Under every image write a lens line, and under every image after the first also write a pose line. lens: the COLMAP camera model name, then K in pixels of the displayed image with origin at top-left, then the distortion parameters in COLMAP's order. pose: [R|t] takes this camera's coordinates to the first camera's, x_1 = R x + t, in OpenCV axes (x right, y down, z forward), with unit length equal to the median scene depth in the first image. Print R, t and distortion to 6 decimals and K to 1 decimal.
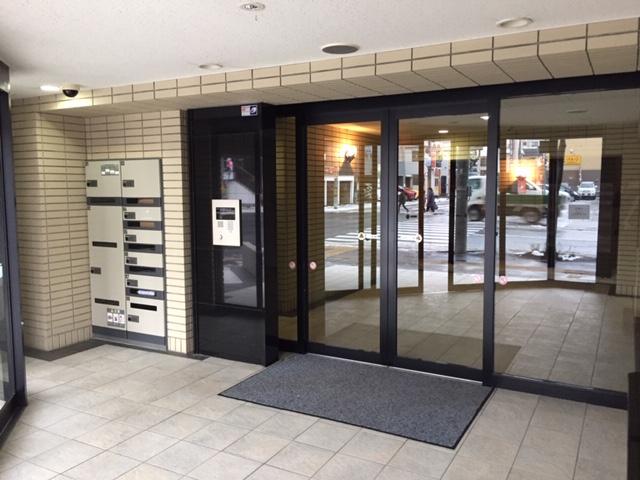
lens RADIAL K [[551.4, 0, 319.3], [0, 551.4, 237.3], [0, 0, 1]] dist [0.053082, -0.007225]
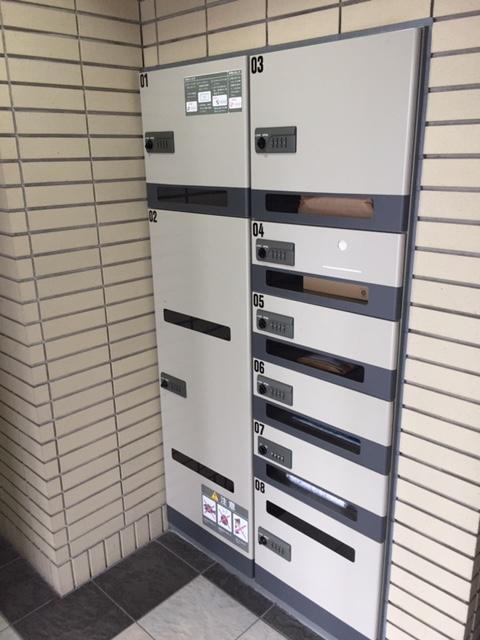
lens RADIAL K [[551.4, 0, 240.0], [0, 551.4, 320.0], [0, 0, 1]] dist [0.053082, -0.007225]
pose [[0.965450, 0.068147, -0.251518, -0.278185], [-0.013463, 0.976955, 0.213020, -0.066202], [0.260239, -0.202274, 0.944119, 0.695030]]
